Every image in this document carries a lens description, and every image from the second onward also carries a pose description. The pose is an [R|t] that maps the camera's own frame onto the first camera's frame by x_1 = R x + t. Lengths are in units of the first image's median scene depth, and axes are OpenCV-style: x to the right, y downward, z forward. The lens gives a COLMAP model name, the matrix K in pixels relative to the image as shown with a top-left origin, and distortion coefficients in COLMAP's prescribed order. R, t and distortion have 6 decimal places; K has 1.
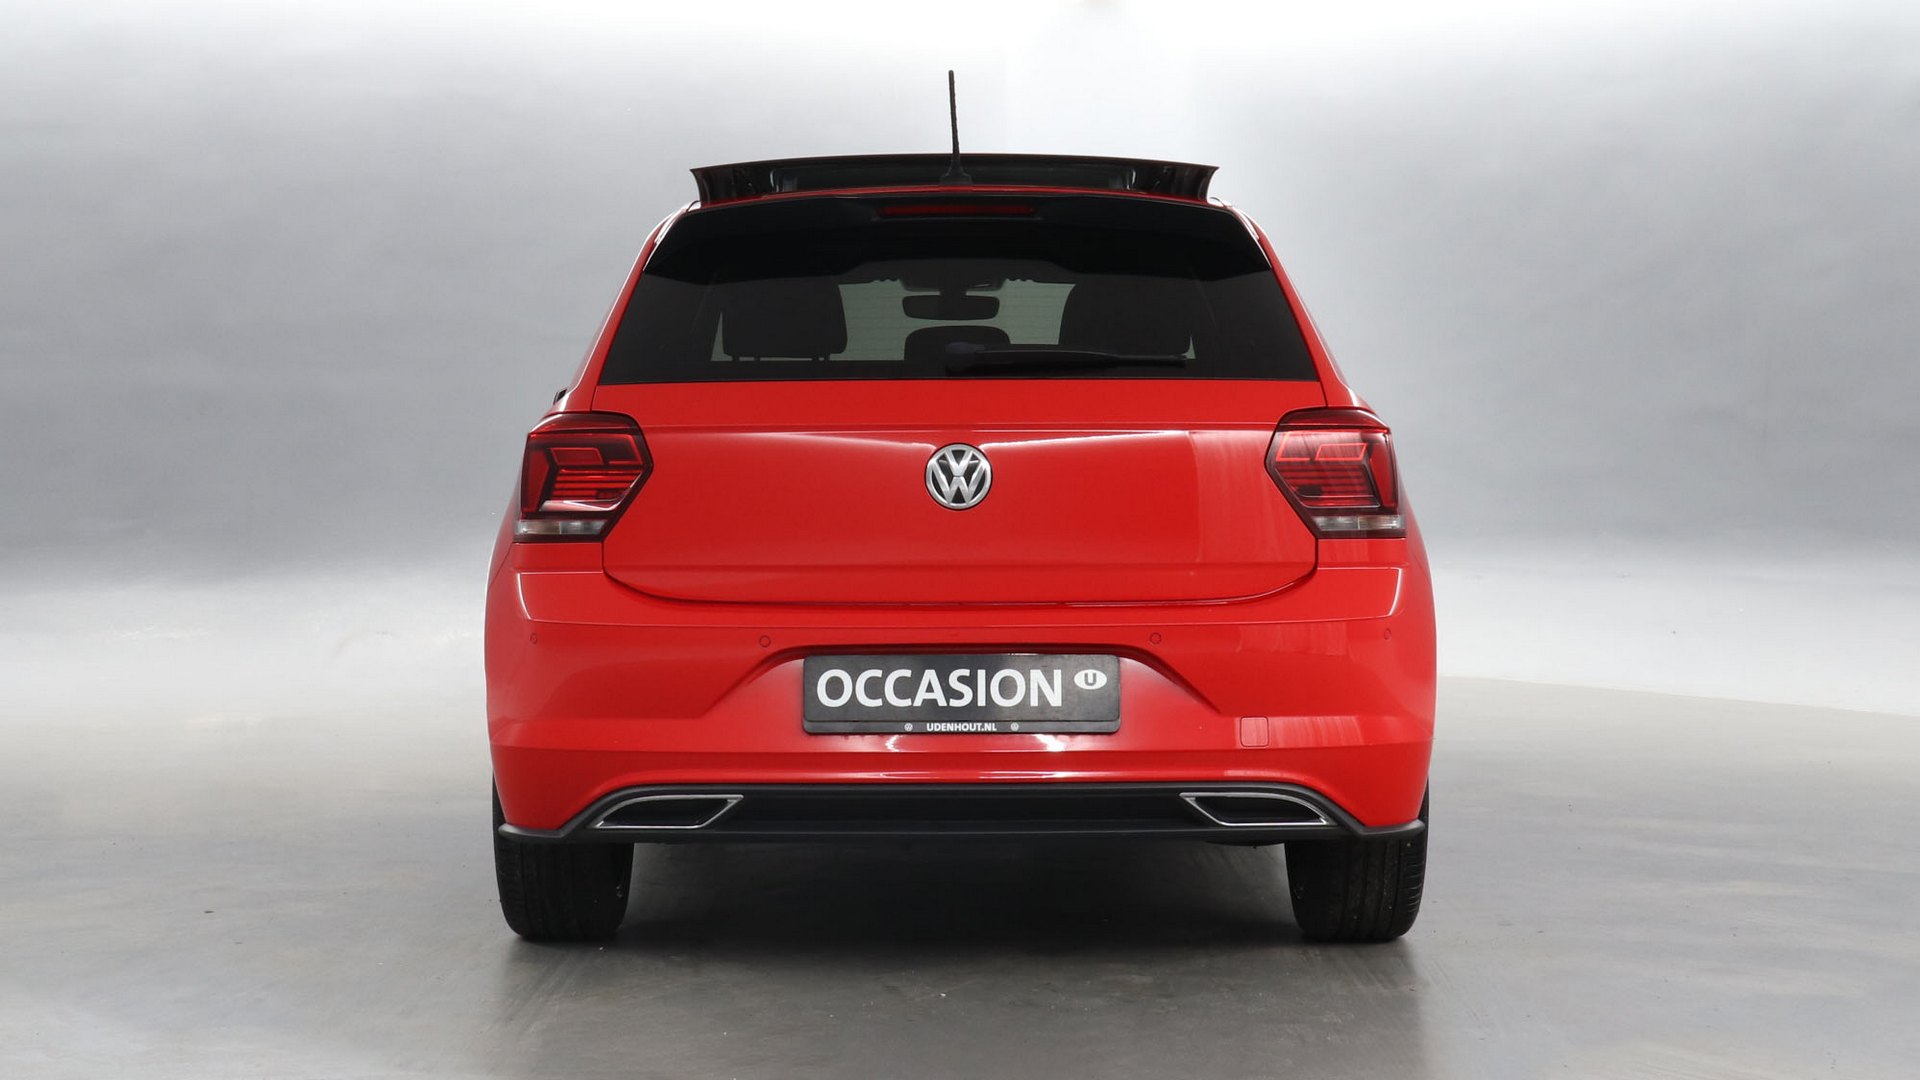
lens RADIAL K [[2937.1, 0, 960.0], [0, 2937.1, 540.0], [0, 0, 1]] dist [-0.003380, -0.007662]
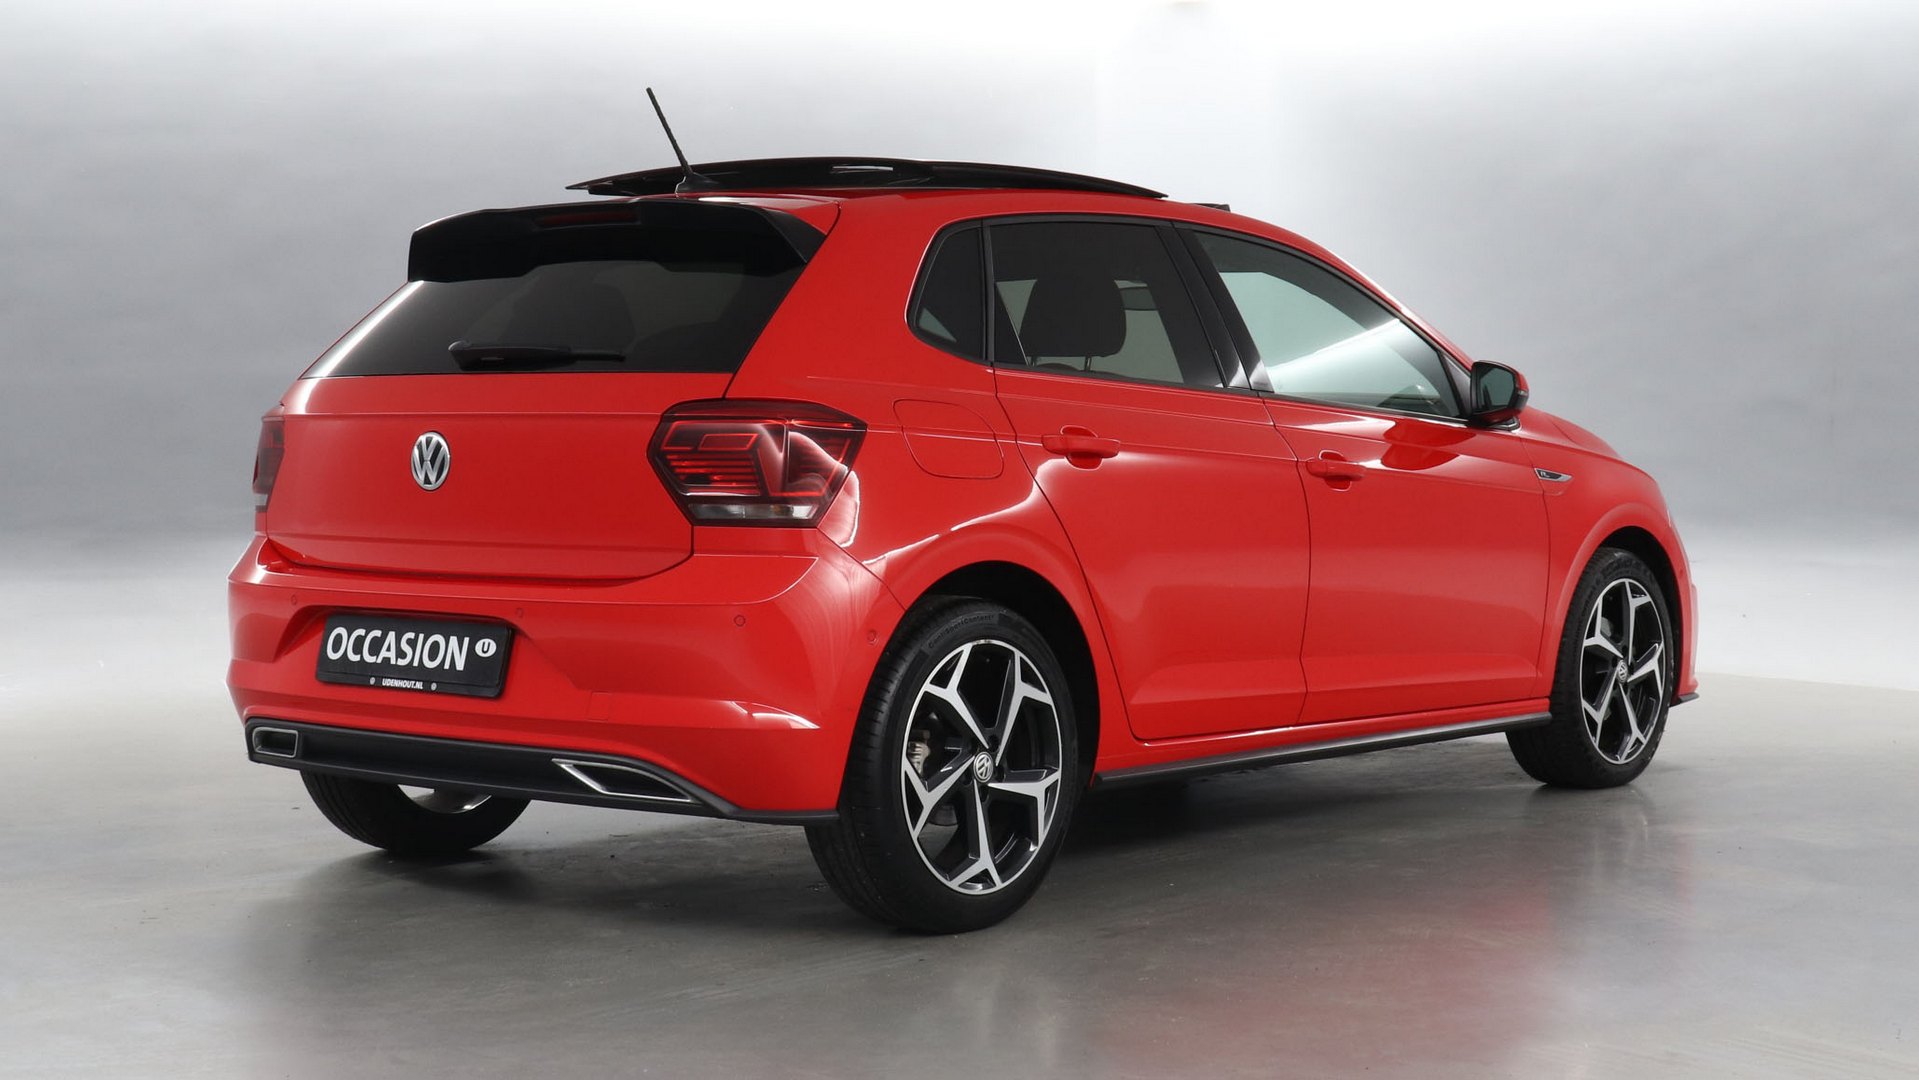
lens RADIAL K [[2935.6, 0, 959.5], [0, 2935.6, 540.0], [0, 0, 1]] dist [-0.003380, -0.007662]
pose [[0.768113, 0.029520, -0.639633, 0.876080], [-0.031606, 0.999467, 0.008172, -0.007022], [0.639534, 0.013940, 0.768637, 0.273019]]
